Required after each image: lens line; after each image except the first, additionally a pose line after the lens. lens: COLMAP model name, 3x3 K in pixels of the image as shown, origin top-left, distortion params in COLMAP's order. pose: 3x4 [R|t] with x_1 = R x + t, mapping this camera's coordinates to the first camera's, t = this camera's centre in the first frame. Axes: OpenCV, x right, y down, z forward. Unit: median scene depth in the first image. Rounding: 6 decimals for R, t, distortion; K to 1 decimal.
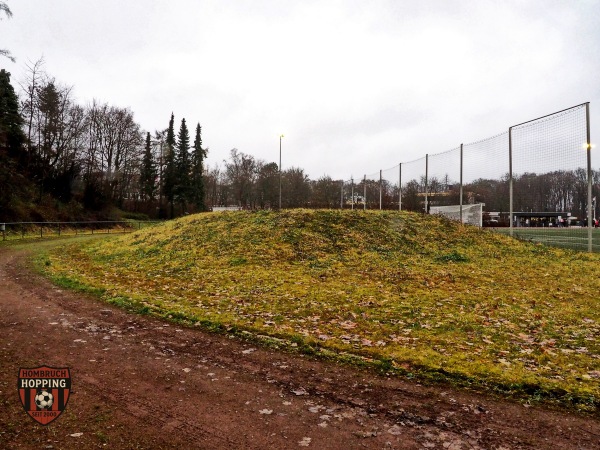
lens RADIAL K [[435.8, 0, 301.9], [0, 435.8, 221.9], [0, 0, 1]] dist [-0.021358, -0.002768]
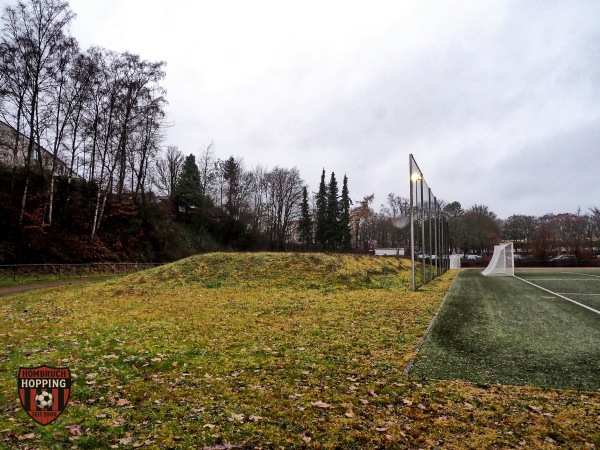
lens RADIAL K [[435.8, 0, 300.2], [0, 435.8, 228.6], [0, 0, 1]] dist [-0.021358, -0.002768]
pose [[0.884312, -0.041817, -0.465021, 0.178769], [0.005760, 0.996882, -0.078692, -0.001074], [0.466862, 0.066910, 0.881795, -0.040112]]
